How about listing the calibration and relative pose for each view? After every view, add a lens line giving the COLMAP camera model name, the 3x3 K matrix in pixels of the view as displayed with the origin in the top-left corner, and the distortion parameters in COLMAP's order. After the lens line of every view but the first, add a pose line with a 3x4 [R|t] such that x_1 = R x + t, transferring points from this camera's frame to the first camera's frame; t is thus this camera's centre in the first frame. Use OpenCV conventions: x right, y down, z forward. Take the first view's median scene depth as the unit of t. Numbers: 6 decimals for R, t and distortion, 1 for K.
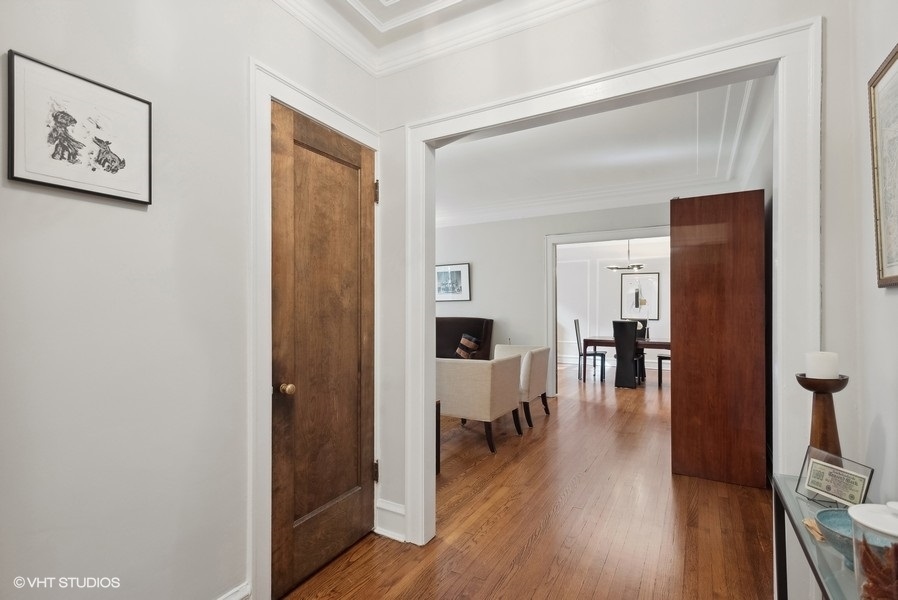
lens RADIAL K [[430.0, 0, 449.0], [0, 430.0, 302.9], [0, 0, 1]] dist [0.013524, 0.000039]
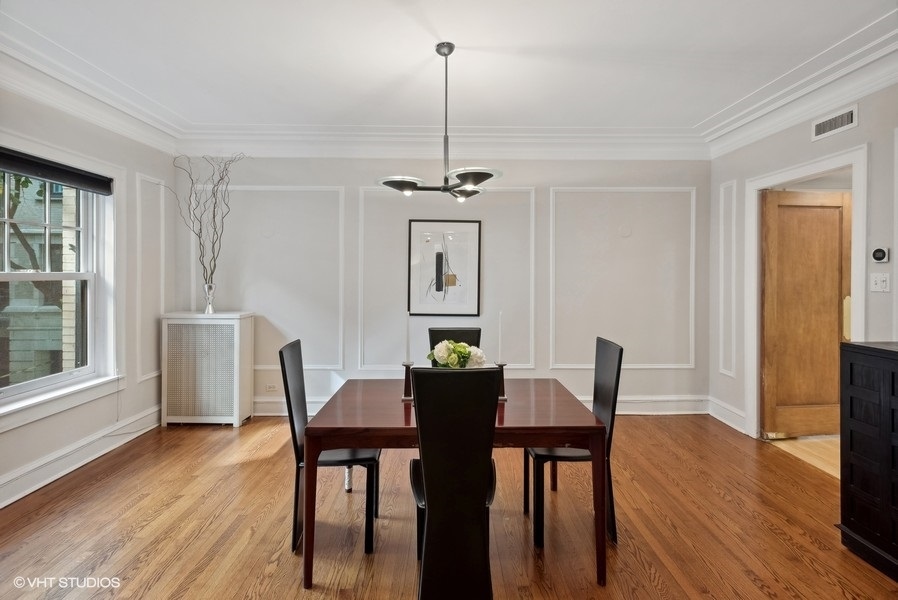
lens RADIAL K [[430.0, 0, 450.0], [0, 430.0, 277.2], [0, 0, 1]] dist [0.013524, 0.000039]
pose [[0.864566, -0.004708, 0.502498, 0.249718], [0.000178, 0.999959, 0.009063, -0.010725], [-0.502520, -0.007746, 0.864531, 0.706190]]
